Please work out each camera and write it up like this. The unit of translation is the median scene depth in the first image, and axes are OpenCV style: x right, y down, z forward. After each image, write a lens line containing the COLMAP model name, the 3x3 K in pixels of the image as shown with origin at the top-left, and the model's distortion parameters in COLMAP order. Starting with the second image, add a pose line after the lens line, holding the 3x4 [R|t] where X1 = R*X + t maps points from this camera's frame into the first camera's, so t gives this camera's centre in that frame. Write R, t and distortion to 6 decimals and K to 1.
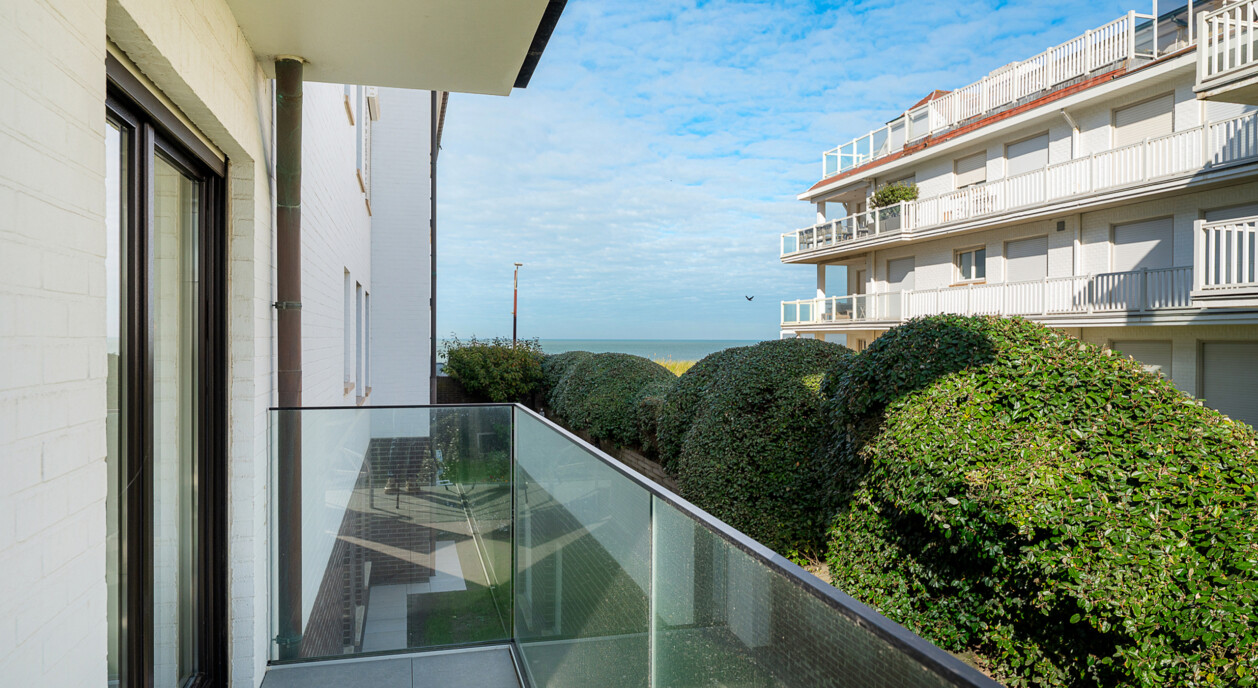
lens RADIAL K [[843.1, 0, 628.2], [0, 843.1, 341.8], [0, 0, 1]] dist [-0.001821, -0.003220]
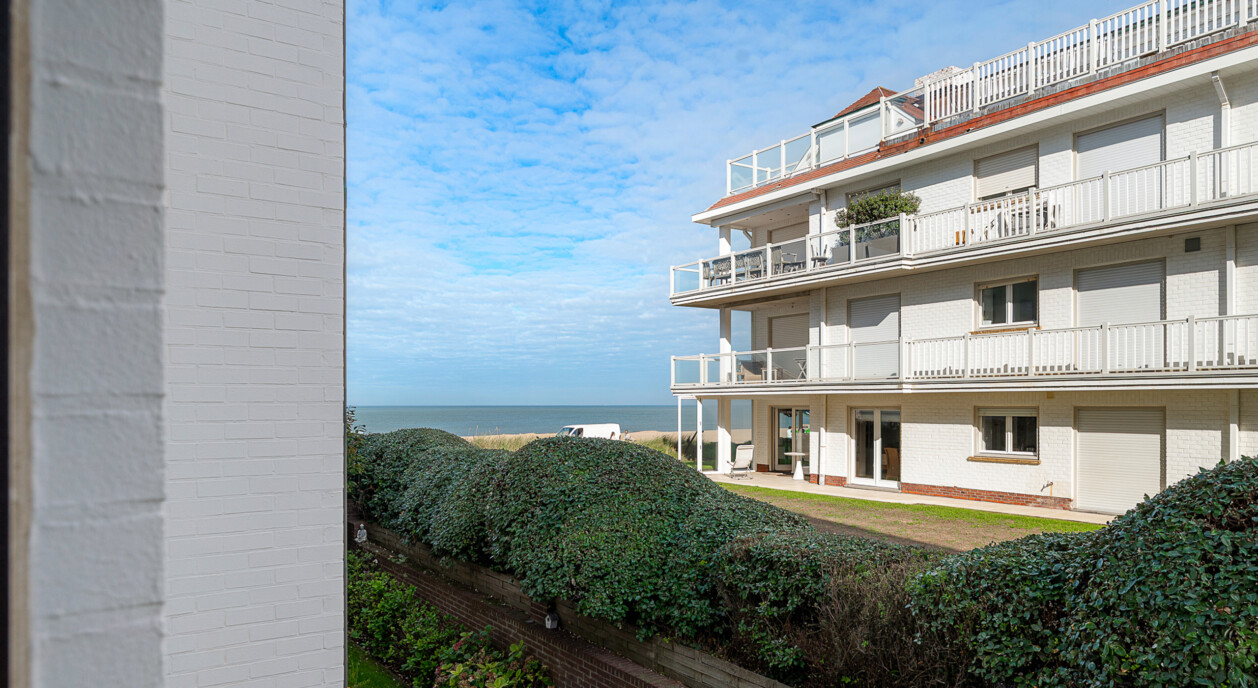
lens RADIAL K [[843.1, 0, 676.6], [0, 843.1, 423.4], [0, 0, 1]] dist [-0.001821, -0.003220]
pose [[0.929805, -0.008126, 0.367962, -0.116177], [0.003082, 0.999893, 0.014295, 0.000650], [-0.368038, -0.012158, 0.929731, 0.396729]]
